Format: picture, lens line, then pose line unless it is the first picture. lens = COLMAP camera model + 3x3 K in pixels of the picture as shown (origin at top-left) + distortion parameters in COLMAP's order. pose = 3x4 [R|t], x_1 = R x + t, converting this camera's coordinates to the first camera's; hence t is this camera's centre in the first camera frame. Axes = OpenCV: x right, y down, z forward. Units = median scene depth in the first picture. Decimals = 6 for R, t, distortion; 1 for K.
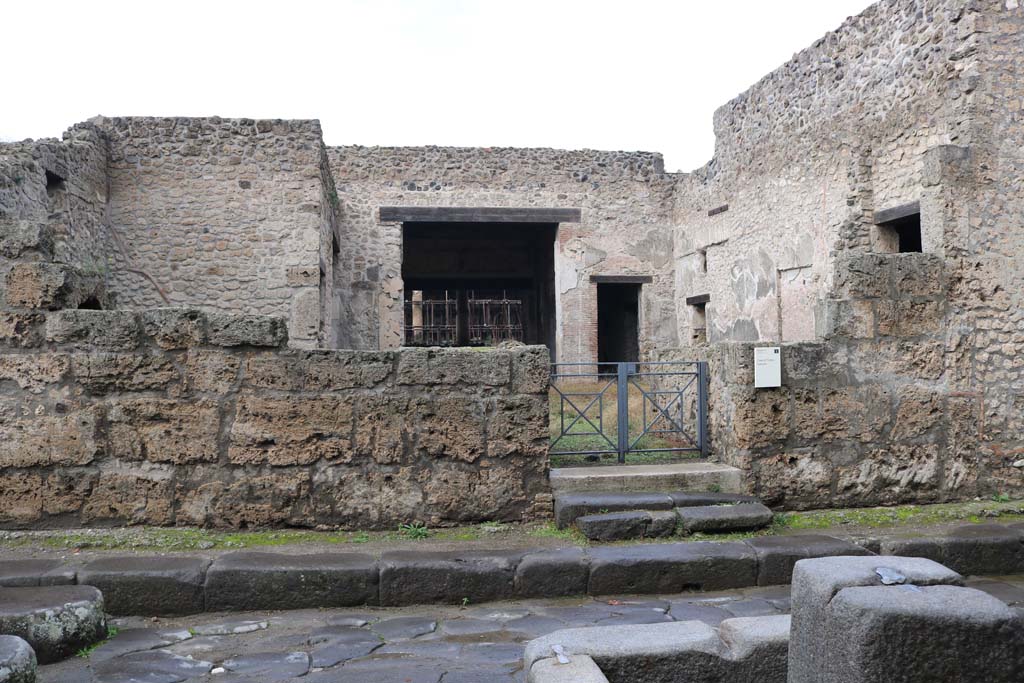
lens RADIAL K [[819.3, 0, 485.1], [0, 819.3, 362.5], [0, 0, 1]] dist [-0.143399, 0.079845]
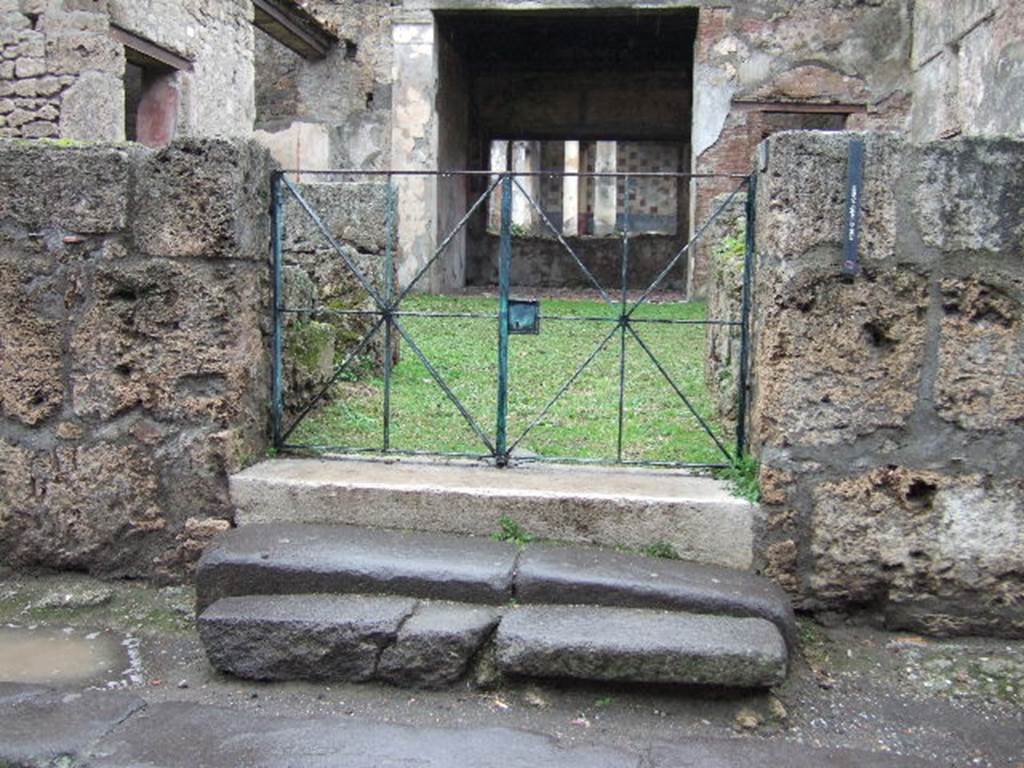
lens RADIAL K [[1058.3, 0, 507.5], [0, 1058.3, 380.5], [0, 0, 1]] dist [-0.068592, 0.000000]
pose [[0.973025, 0.061645, -0.222309, 0.236328], [-0.039145, 0.993782, 0.104236, 0.027728], [0.227353, -0.092722, 0.969388, 0.408615]]
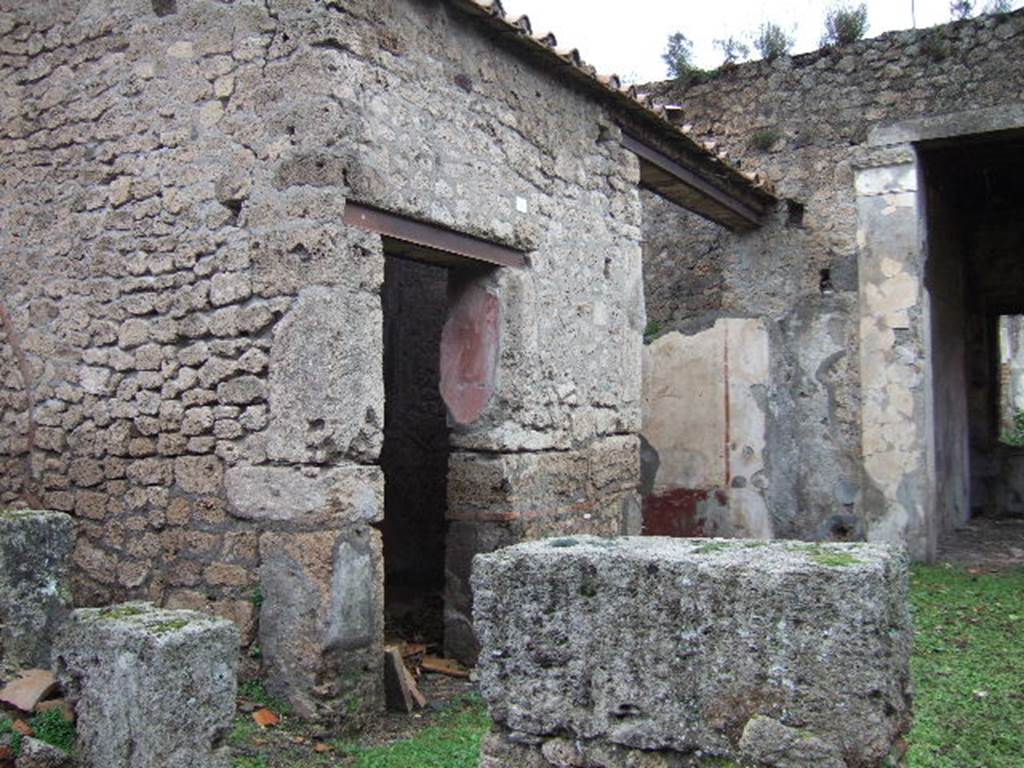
lens RADIAL K [[1058.3, 0, 497.9], [0, 1058.3, 401.4], [0, 0, 1]] dist [-0.068592, 0.000000]
pose [[0.785964, -0.015651, -0.618075, 0.090627], [-0.004531, 0.999507, -0.031071, -0.043339], [0.618256, 0.027221, 0.785505, 0.794813]]
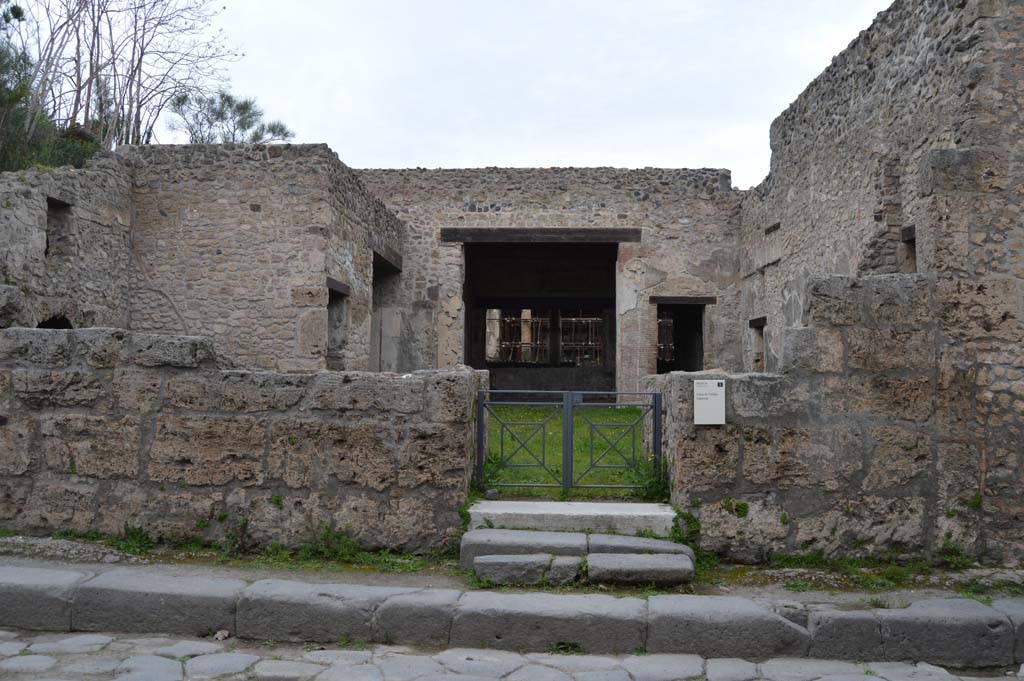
lens RADIAL K [[783.7, 0, 500.6], [0, 783.7, 359.6], [0, 0, 1]] dist [-0.092412, 0.013602]
pose [[0.983936, 0.020726, -0.177314, 0.207896], [-0.024428, 0.999526, -0.018720, -0.014847], [0.176842, 0.022750, 0.983976, 0.080779]]
